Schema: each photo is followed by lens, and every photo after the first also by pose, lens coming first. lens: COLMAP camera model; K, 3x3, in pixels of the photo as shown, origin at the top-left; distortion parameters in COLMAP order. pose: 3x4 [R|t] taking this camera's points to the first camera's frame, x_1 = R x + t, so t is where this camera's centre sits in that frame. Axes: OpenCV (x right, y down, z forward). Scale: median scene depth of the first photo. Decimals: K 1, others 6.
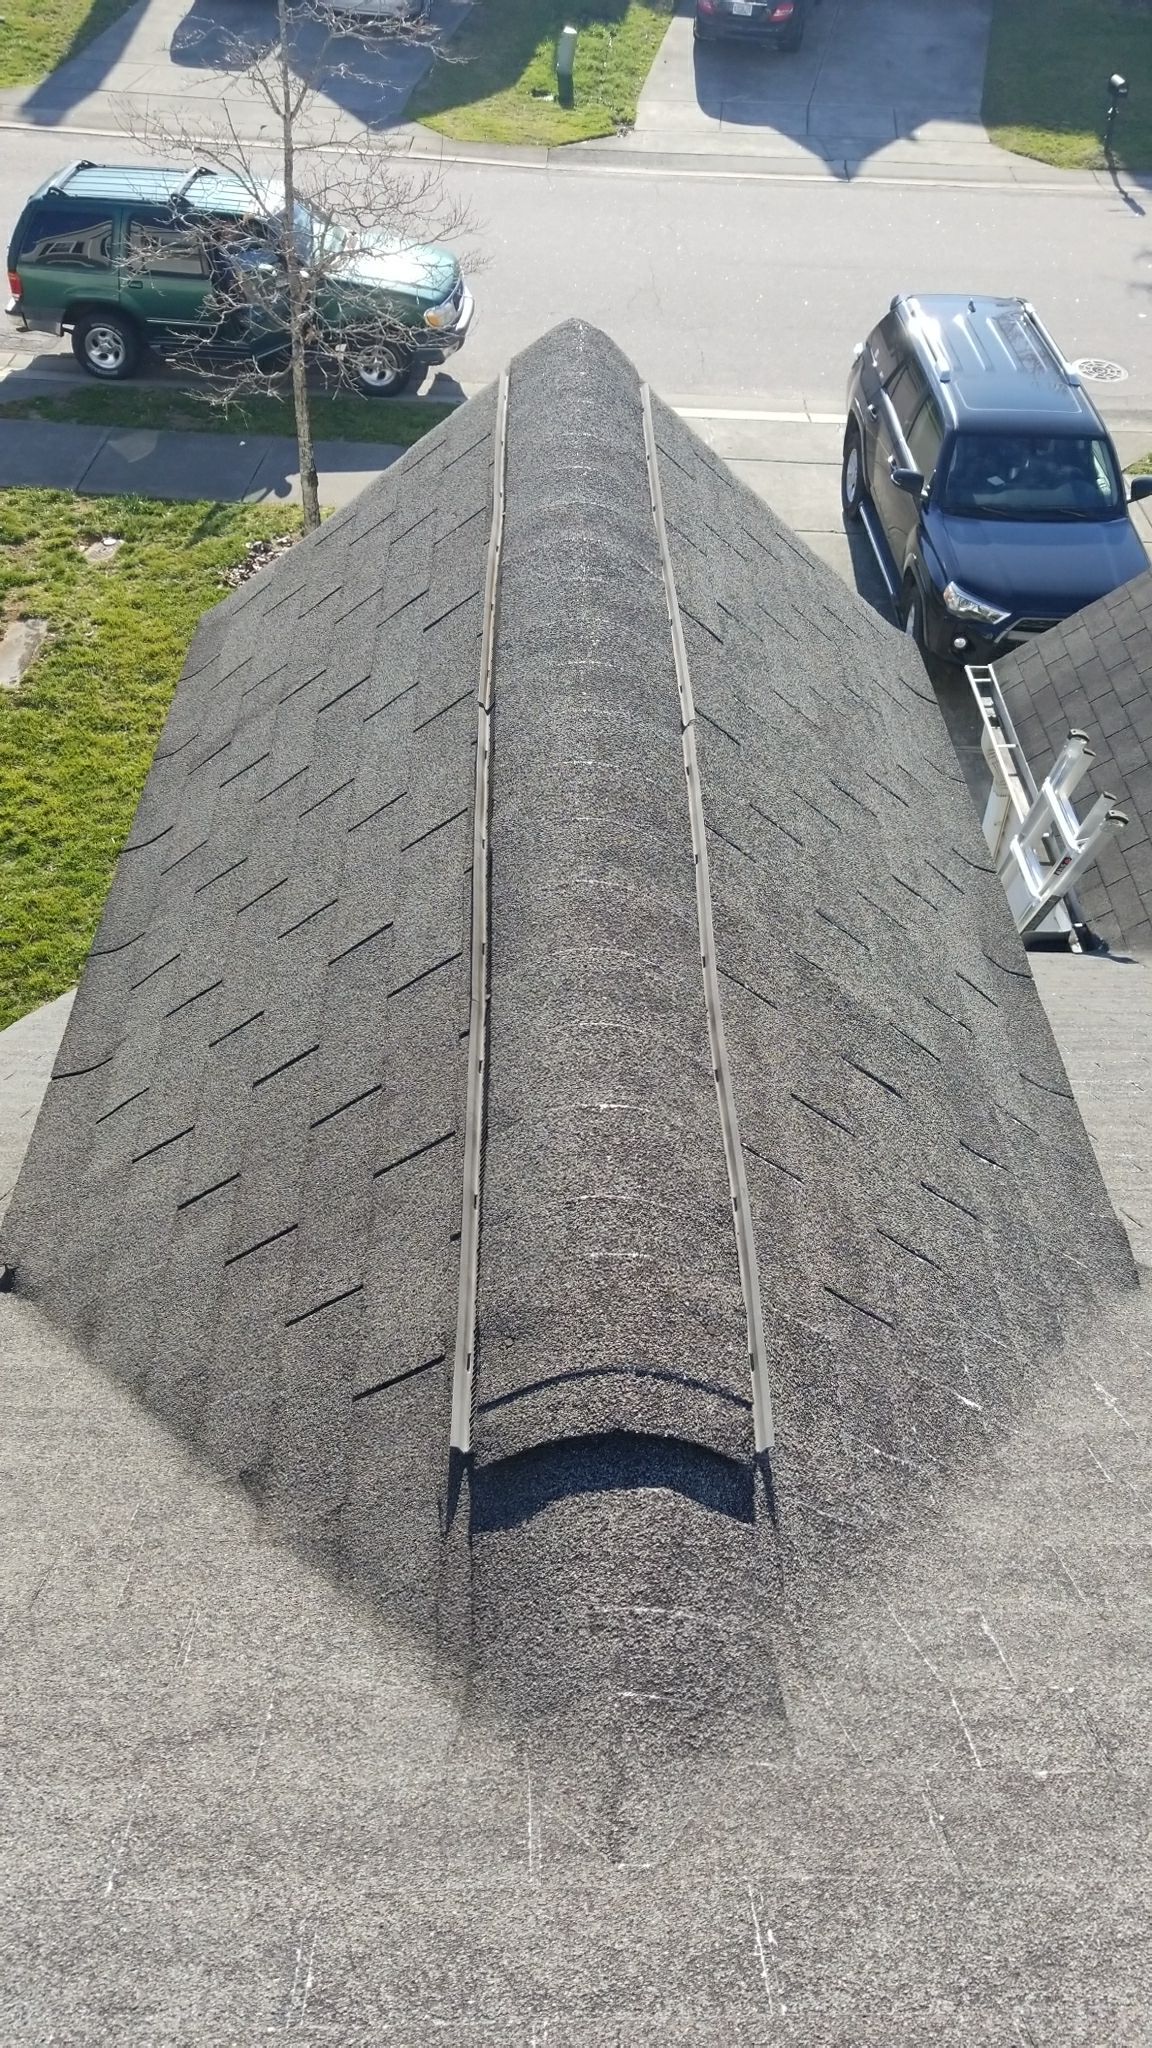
lens RADIAL K [[1621.4, 0, 589.0], [0, 1621.4, 1024.2], [0, 0, 1]] dist [-0.001154, -0.010313]
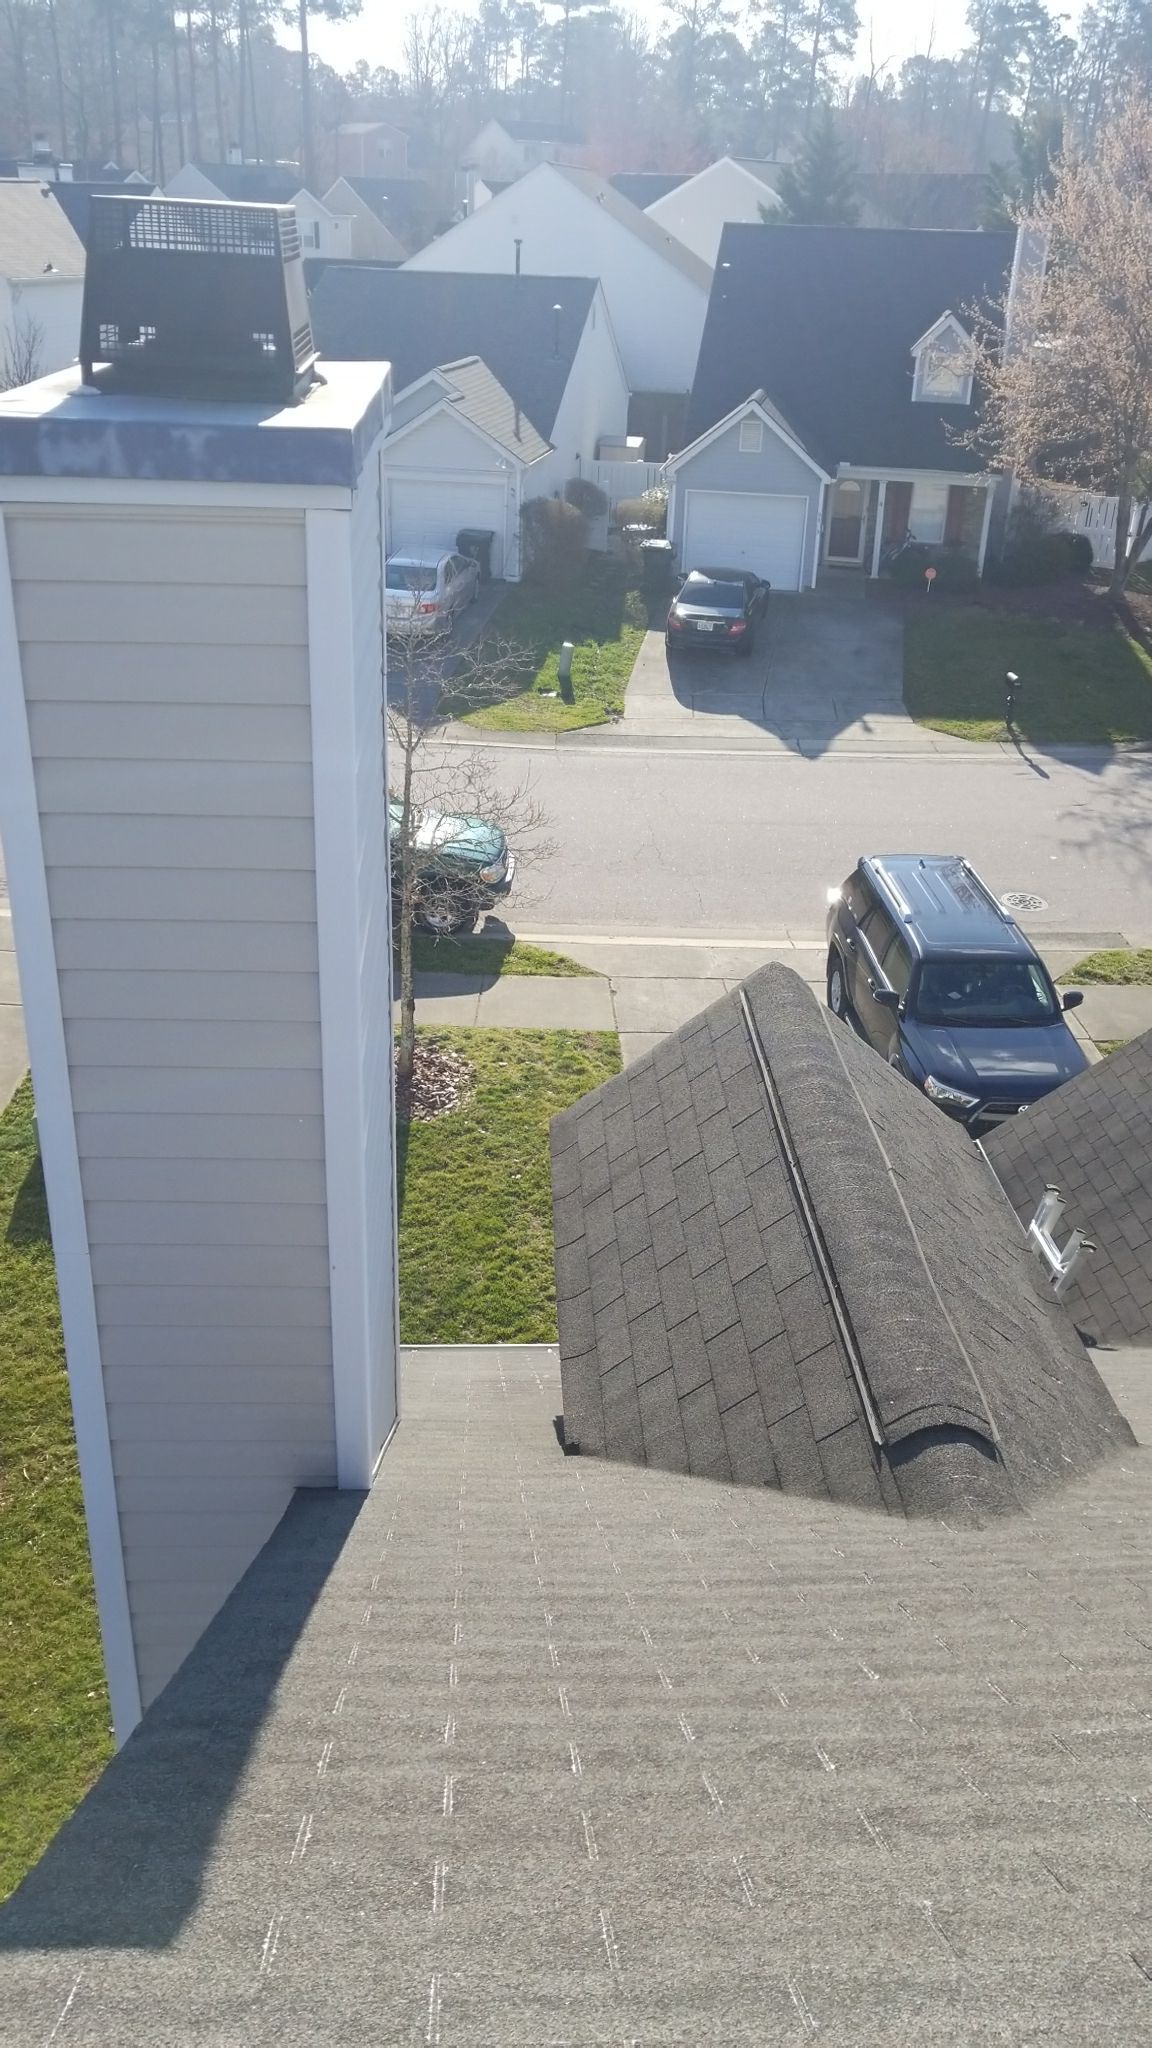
lens RADIAL K [[1610.3, 0, 583.5], [0, 1610.3, 1015.3], [0, 0, 1]] dist [0.001938, -0.018882]
pose [[0.999568, -0.017834, 0.023369, -0.065562], [0.023946, 0.955076, -0.295393, 0.039557], [-0.017051, 0.295825, 0.955090, -0.179019]]
